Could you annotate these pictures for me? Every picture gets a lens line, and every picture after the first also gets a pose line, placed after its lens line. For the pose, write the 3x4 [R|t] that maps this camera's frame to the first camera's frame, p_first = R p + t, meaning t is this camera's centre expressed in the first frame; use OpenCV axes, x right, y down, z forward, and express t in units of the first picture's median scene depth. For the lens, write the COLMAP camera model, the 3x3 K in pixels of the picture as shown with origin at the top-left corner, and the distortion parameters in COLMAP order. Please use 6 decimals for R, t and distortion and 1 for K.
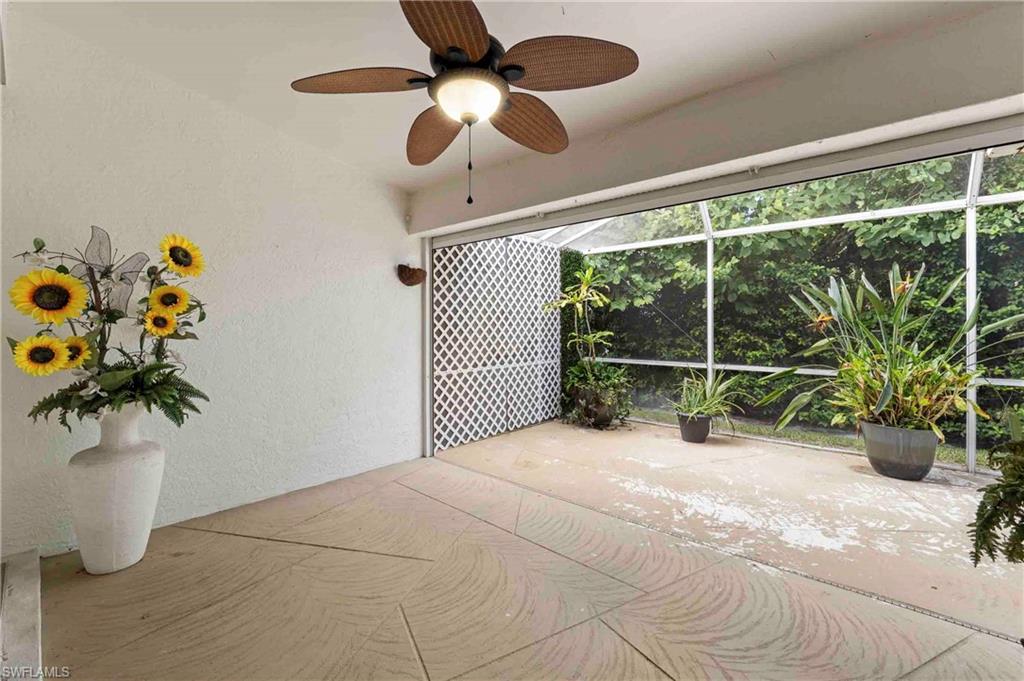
lens RADIAL K [[421.6, 0, 509.9], [0, 421.6, 318.5], [0, 0, 1]] dist [-0.007876, 0.000789]
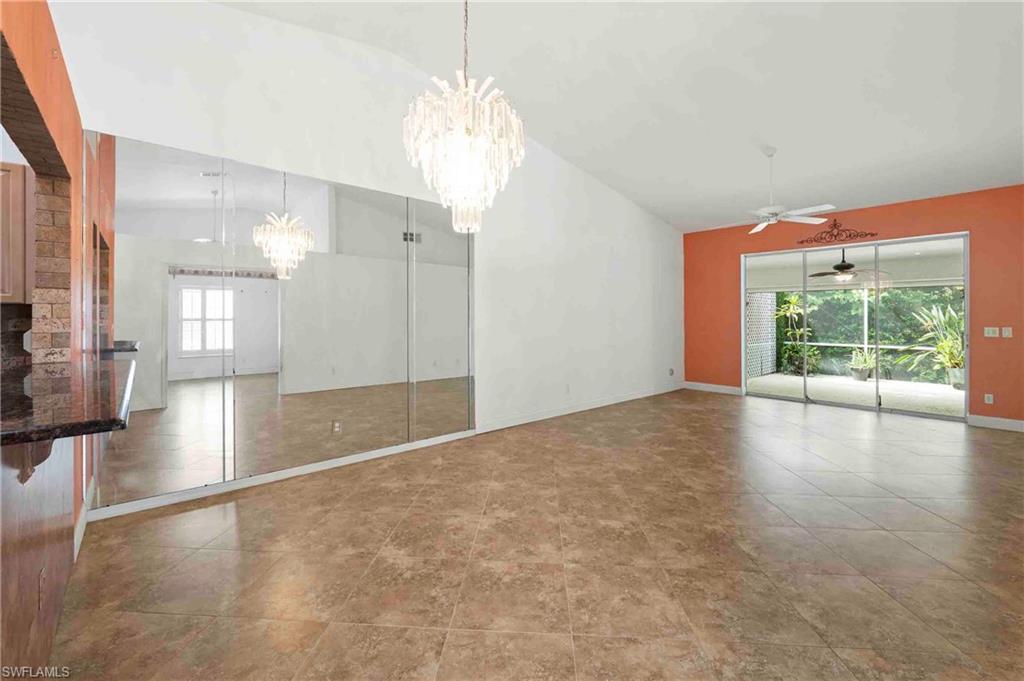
lens RADIAL K [[421.6, 0, 511.9], [0, 421.6, 316.0], [0, 0, 1]] dist [-0.007876, 0.000789]
pose [[0.991800, 0.008516, -0.127520, -1.492144], [-0.007253, 0.999920, 0.010362, -0.060941], [0.127598, -0.009352, 0.991782, -1.893953]]
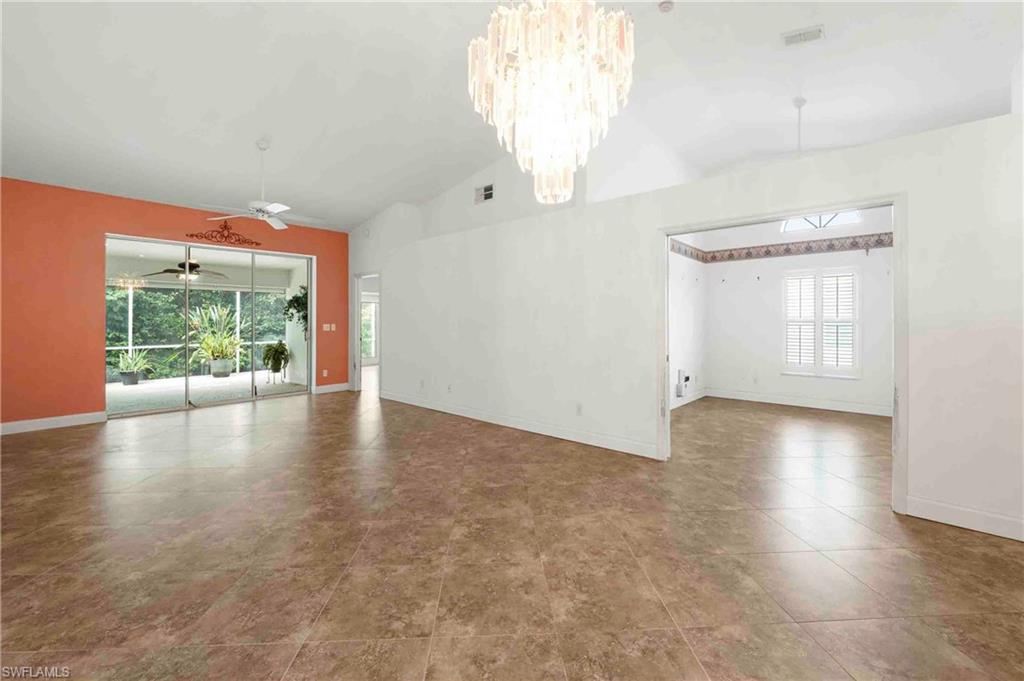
lens RADIAL K [[421.6, 0, 508.9], [0, 421.6, 317.9], [0, 0, 1]] dist [-0.007876, 0.000789]
pose [[0.011656, 0.011673, 0.999864, -2.190397], [-0.013712, 0.999840, -0.011513, -0.036564], [-0.999838, -0.013576, 0.011814, -1.144060]]
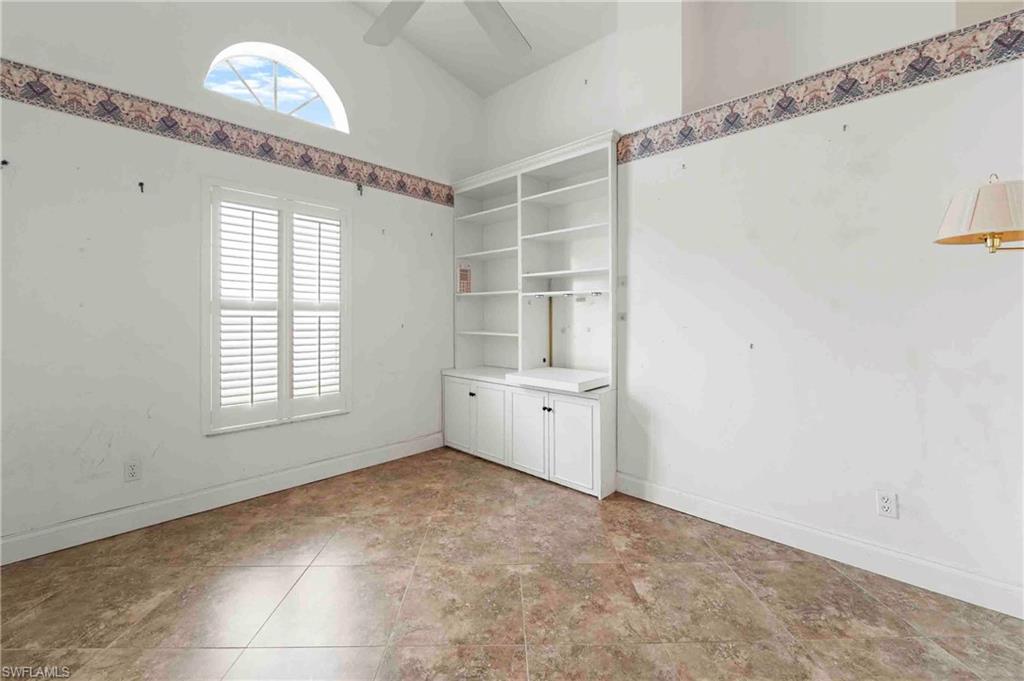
lens RADIAL K [[421.6, 0, 512.2], [0, 421.6, 313.6], [0, 0, 1]] dist [-0.007876, 0.000789]
pose [[-0.999569, -0.000737, 0.029346, -0.767804], [-0.001202, 0.999874, -0.015852, -0.034574], [-0.029331, -0.015881, -0.999444, -1.630910]]
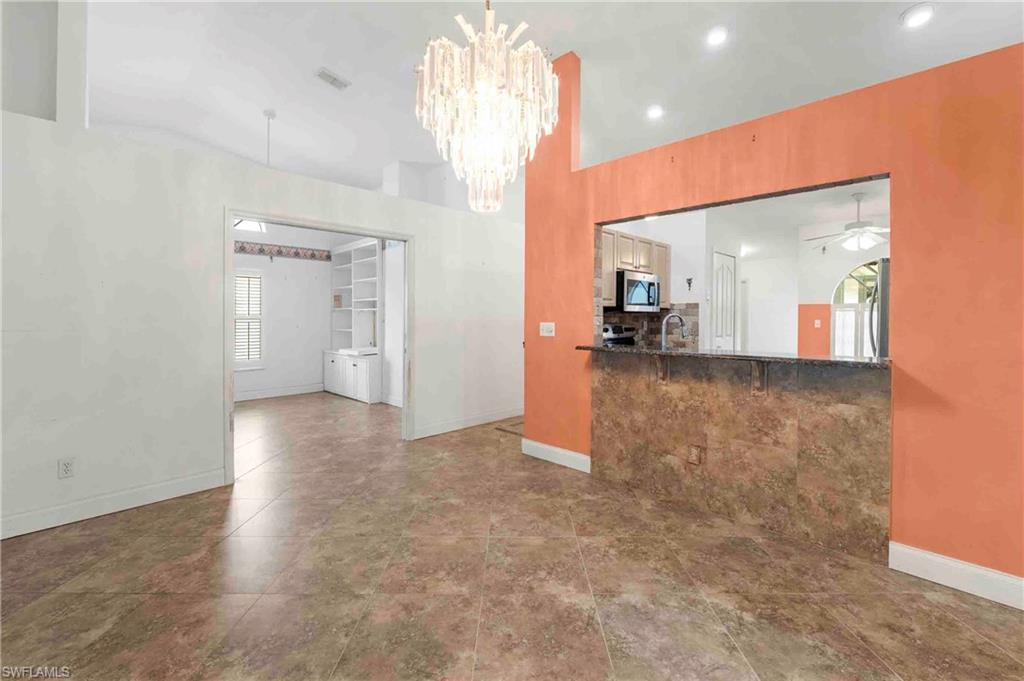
lens RADIAL K [[421.6, 0, 521.7], [0, 421.6, 308.1], [0, 0, 1]] dist [-0.007876, 0.000789]
pose [[-0.998886, 0.006698, 0.046709, -1.739470], [0.005225, 0.999487, -0.031582, -0.038022], [-0.046897, -0.031303, -0.998409, -0.584718]]
